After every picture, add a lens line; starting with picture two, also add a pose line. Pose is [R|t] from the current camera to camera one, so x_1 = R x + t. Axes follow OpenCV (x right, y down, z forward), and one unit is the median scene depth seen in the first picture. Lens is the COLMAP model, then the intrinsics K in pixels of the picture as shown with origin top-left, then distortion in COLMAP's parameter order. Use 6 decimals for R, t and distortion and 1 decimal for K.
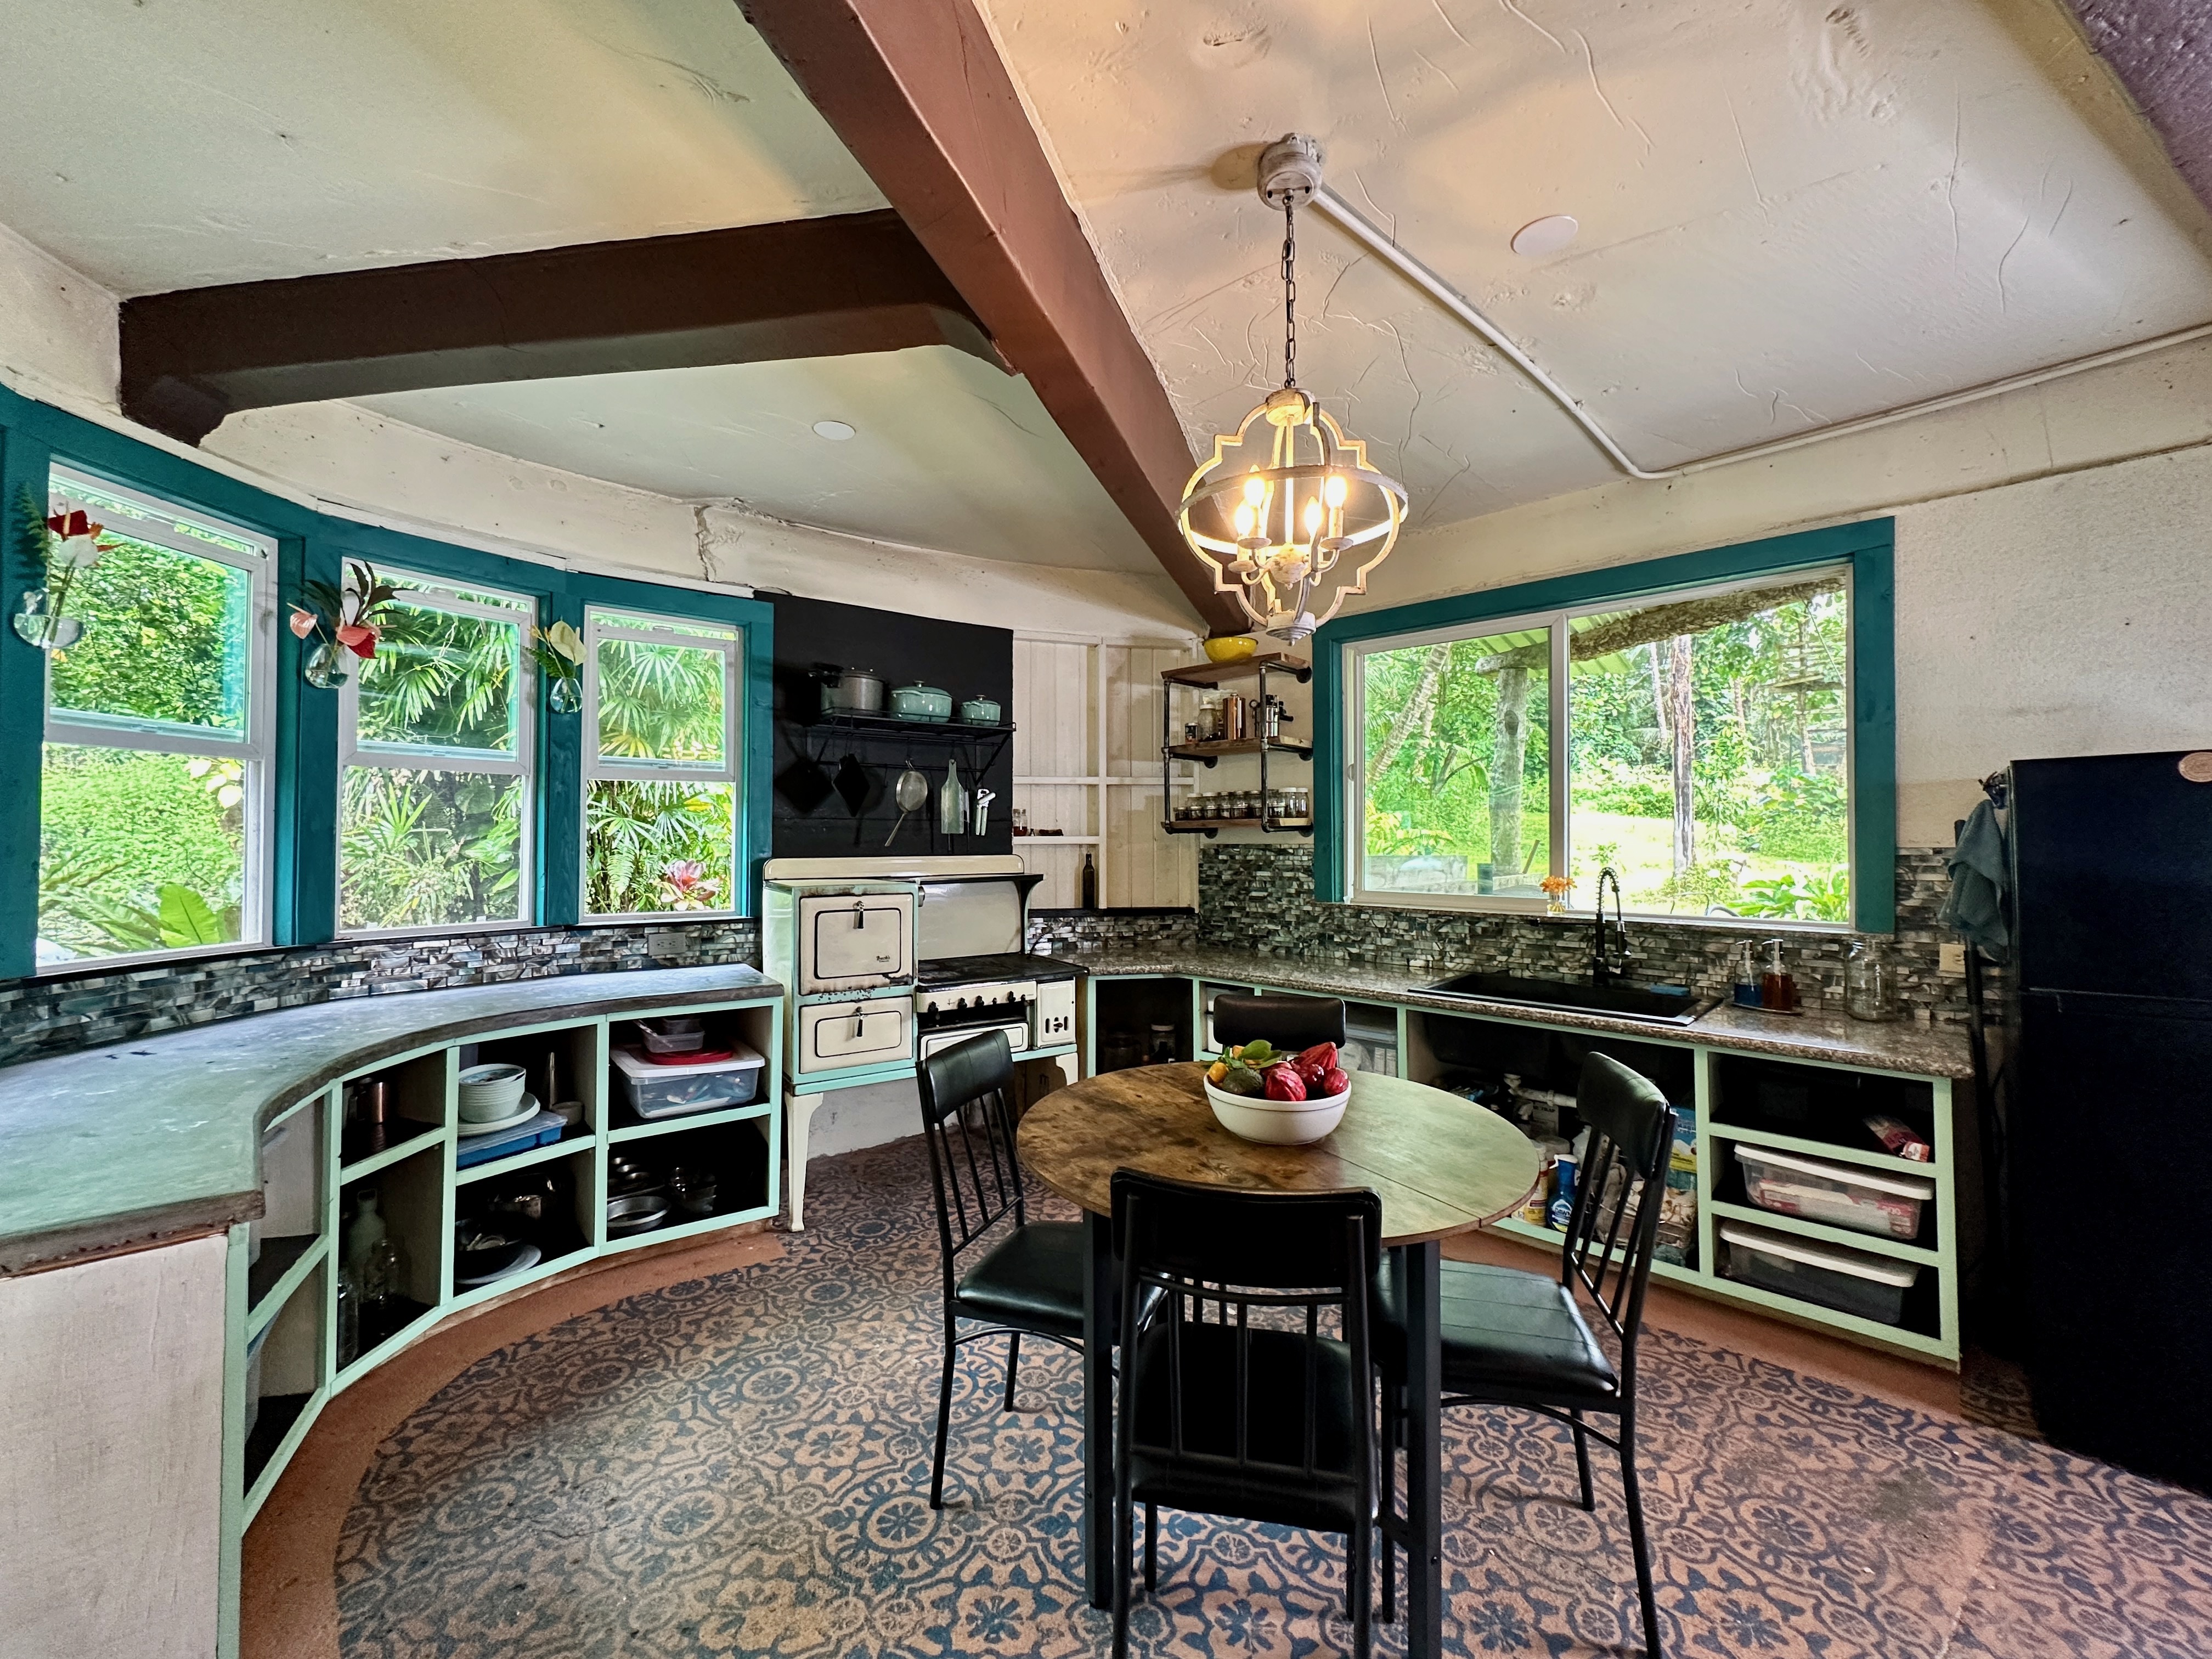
lens RADIAL K [[899.2, 0, 1111.2], [0, 899.2, 829.0], [0, 0, 1]] dist [0.000214, 0.000075]
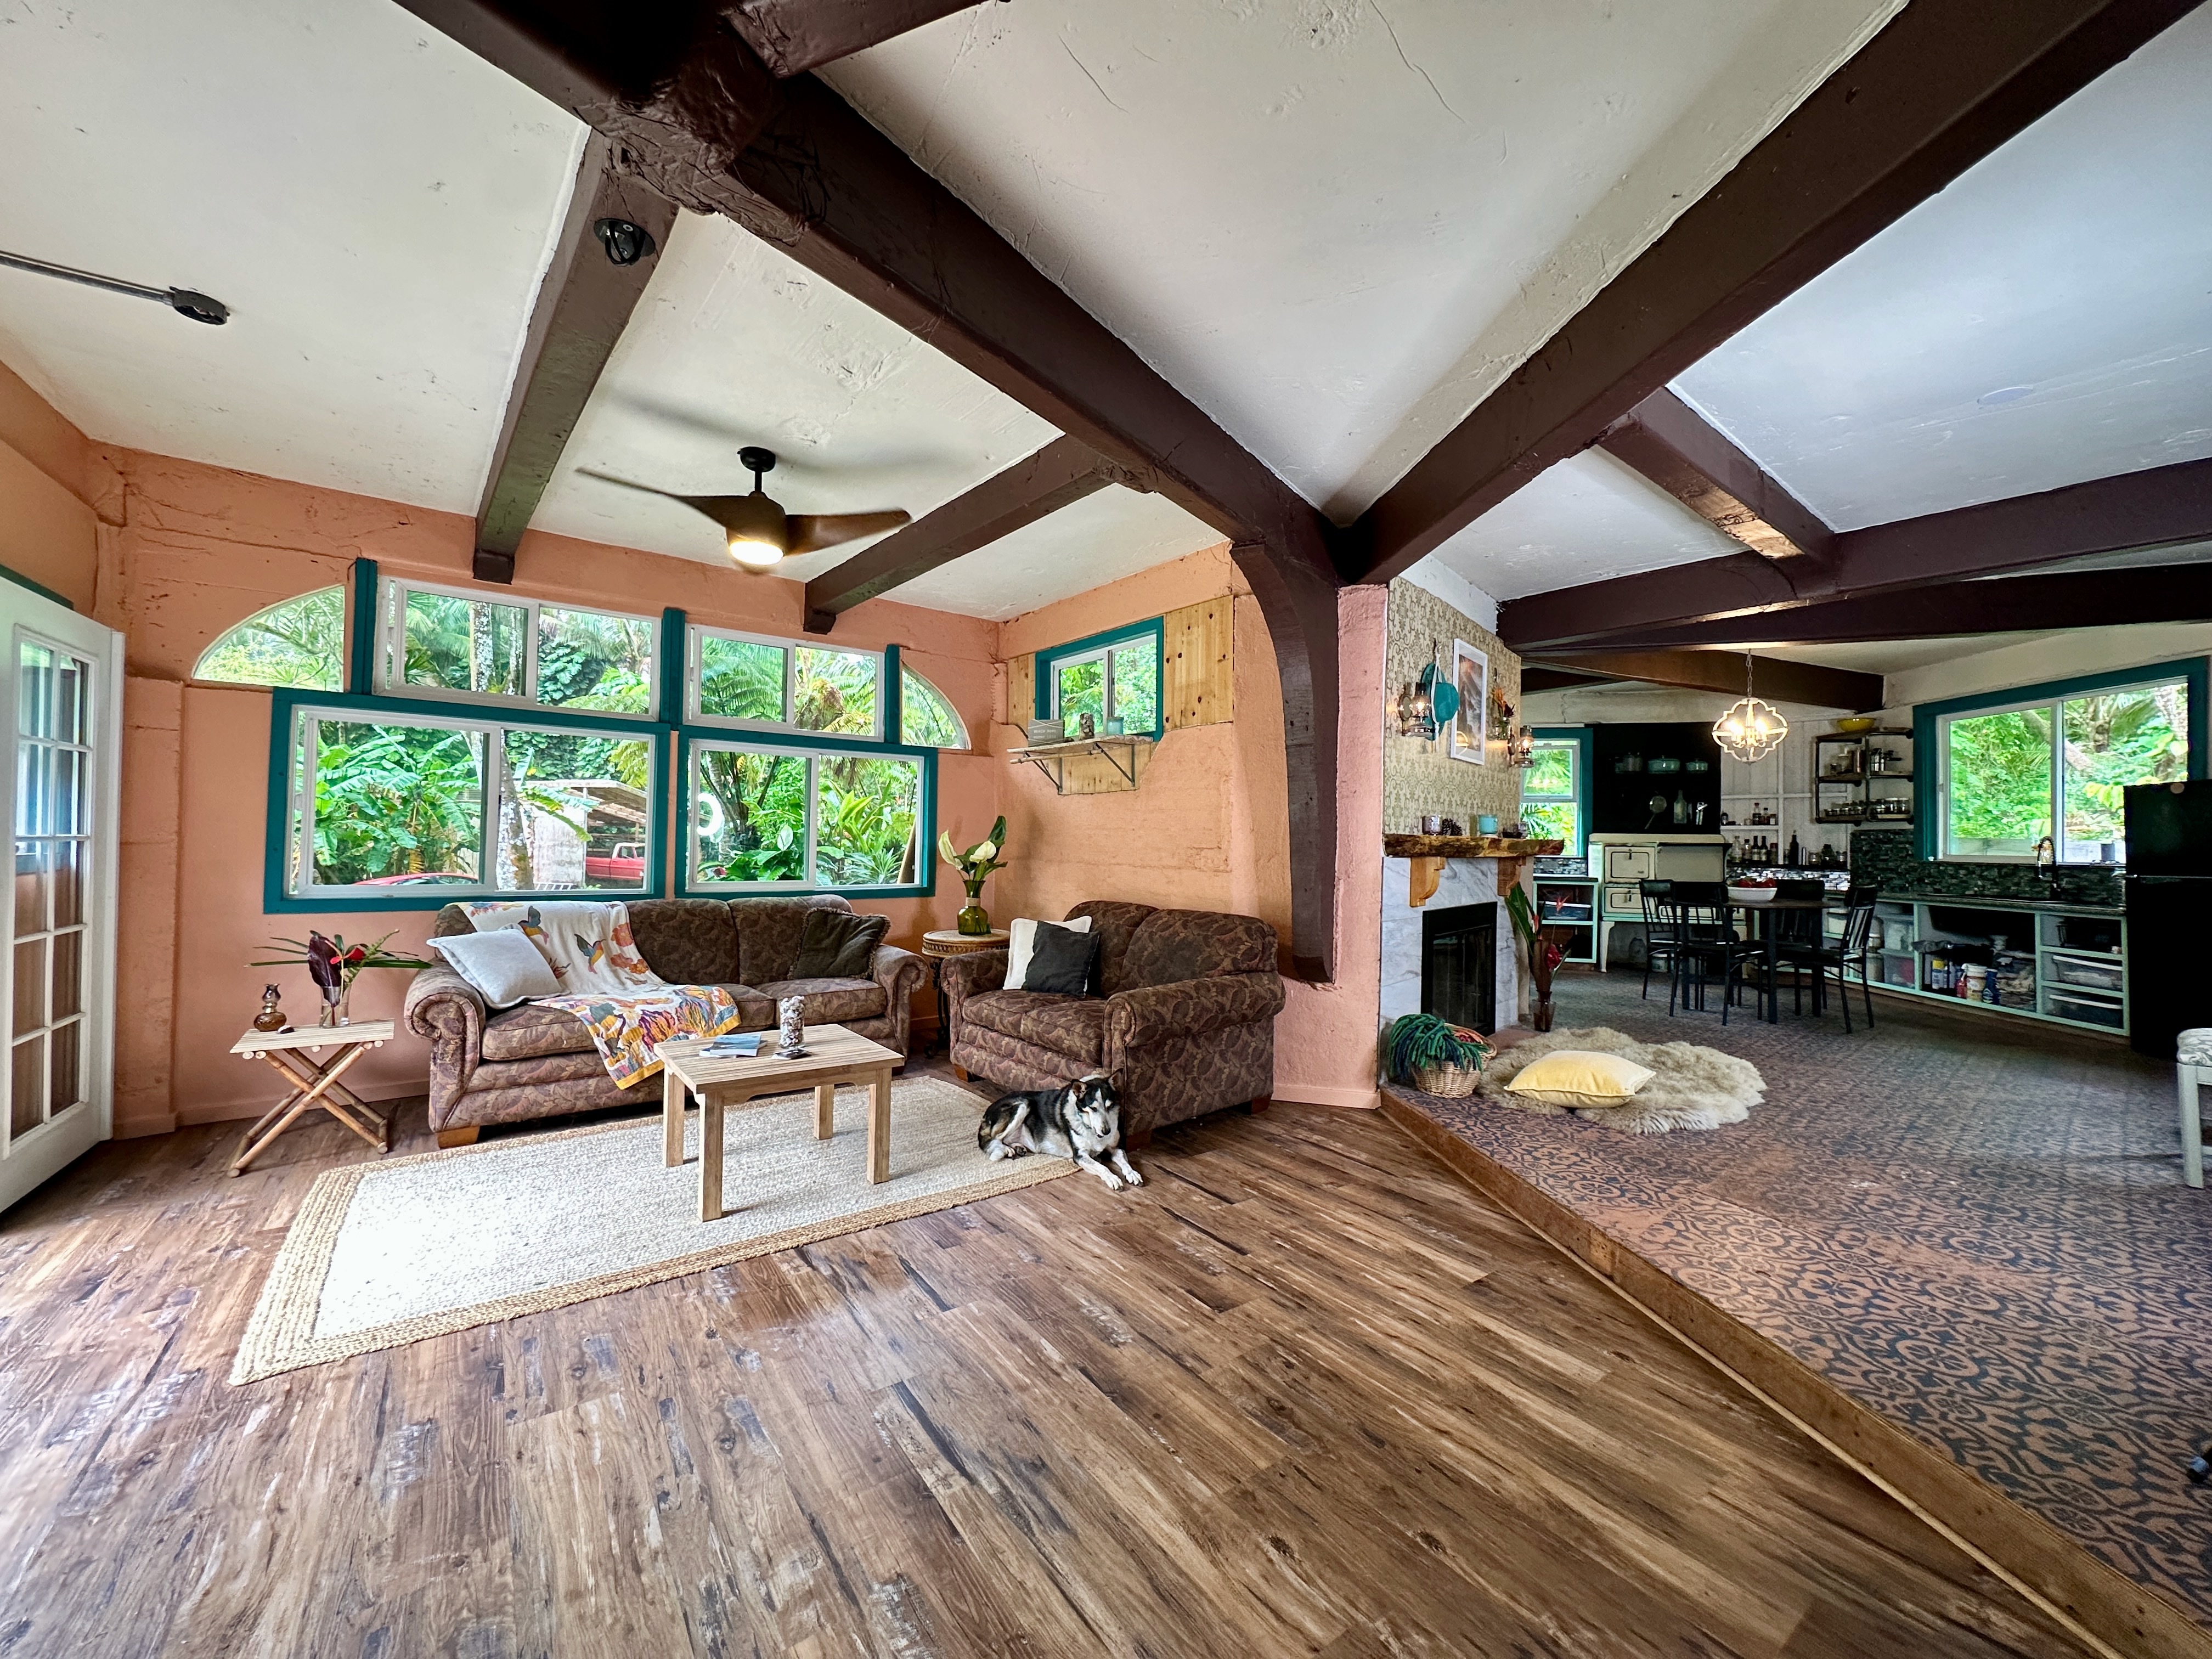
lens RADIAL K [[899.2, 0, 1111.2], [0, 899.2, 829.0], [0, 0, 1]] dist [0.000214, 0.000075]
pose [[0.665944, -0.002886, -0.745996, 0.520309], [-0.006058, 0.999939, -0.009276, 0.046461], [0.745977, 0.010697, 0.665886, -1.454128]]
